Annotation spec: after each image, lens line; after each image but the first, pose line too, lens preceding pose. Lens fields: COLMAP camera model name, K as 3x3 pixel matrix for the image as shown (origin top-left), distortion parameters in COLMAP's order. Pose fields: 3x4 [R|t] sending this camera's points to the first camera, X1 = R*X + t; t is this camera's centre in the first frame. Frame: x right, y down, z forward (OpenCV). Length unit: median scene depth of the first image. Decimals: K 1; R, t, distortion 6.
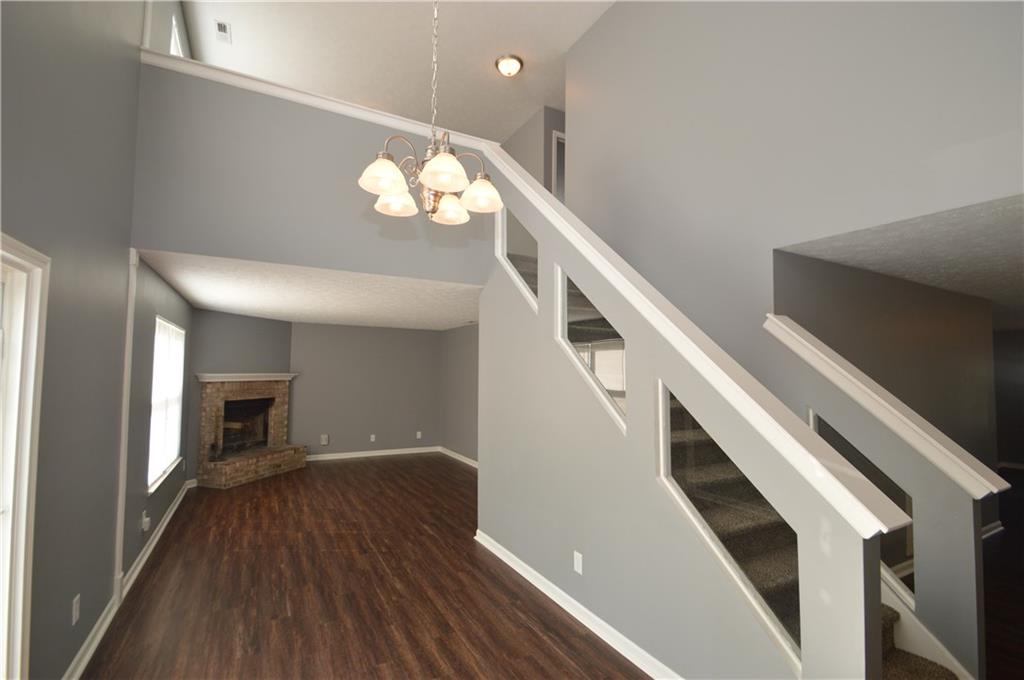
lens RADIAL K [[457.2, 0, 508.6], [0, 457.2, 346.2], [0, 0, 1]] dist [0.017738, -0.021304]
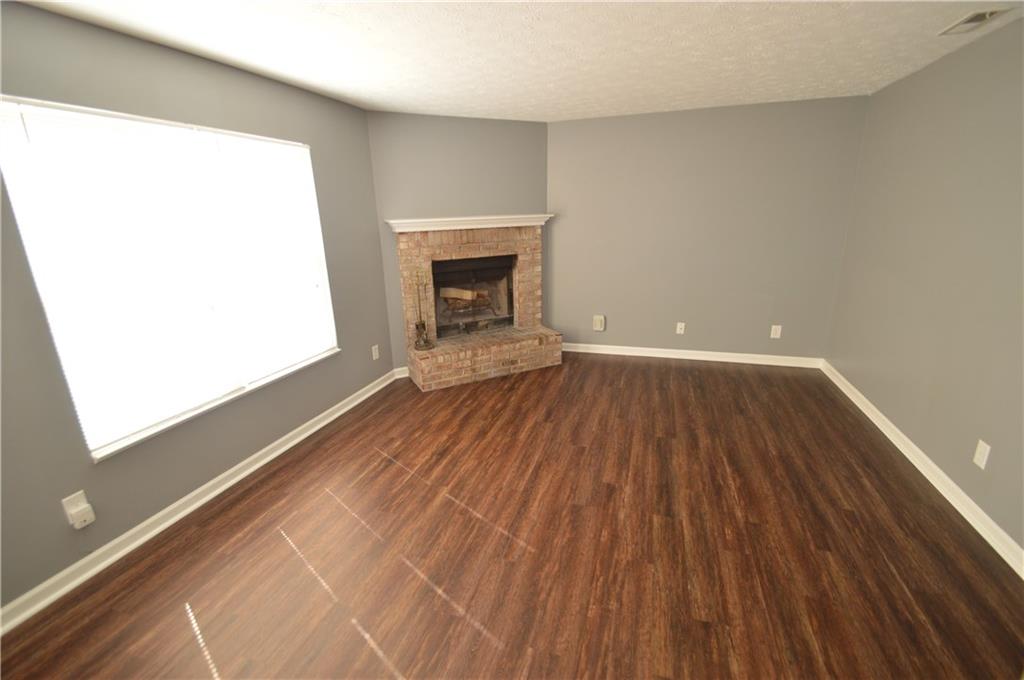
lens RADIAL K [[457.2, 0, 508.6], [0, 457.2, 346.2], [0, 0, 1]] dist [0.017738, -0.021304]
pose [[0.689365, 0.178875, -0.701982, -0.053635], [0.074063, 0.946554, 0.313927, 0.036077], [0.720618, -0.268402, 0.639274, 0.614908]]
